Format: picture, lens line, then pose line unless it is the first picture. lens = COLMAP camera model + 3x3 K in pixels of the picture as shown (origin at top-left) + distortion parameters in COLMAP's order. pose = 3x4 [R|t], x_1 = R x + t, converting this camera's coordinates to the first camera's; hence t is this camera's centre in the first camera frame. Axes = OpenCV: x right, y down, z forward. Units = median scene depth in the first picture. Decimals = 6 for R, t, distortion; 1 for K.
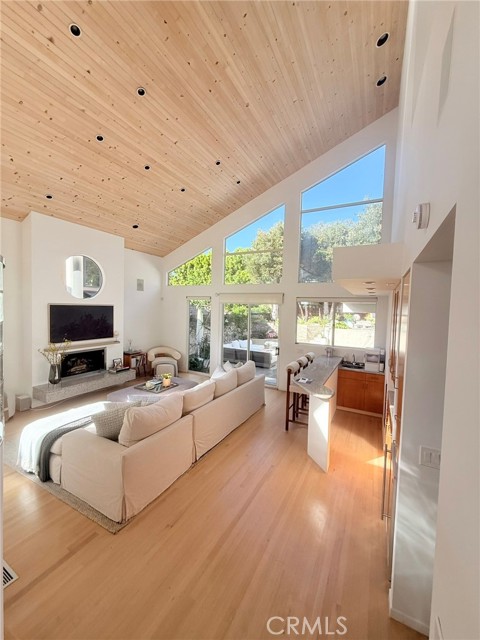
lens RADIAL K [[254.5, 0, 240.0], [0, 254.5, 320.0], [0, 0, 1]] dist [0.002347, 0.000078]
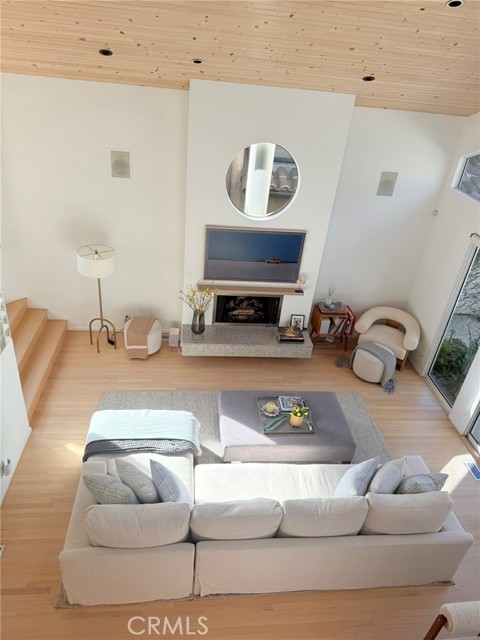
lens RADIAL K [[440.4, 0, 240.0], [0, 440.4, 320.0], [0, 0, 1]] dist [0.008905, -0.003365]
pose [[0.546209, 0.462085, -0.698665, 0.196451], [-0.111821, 0.866837, 0.485890, -0.350144], [0.830151, -0.187273, 0.525145, 0.333977]]
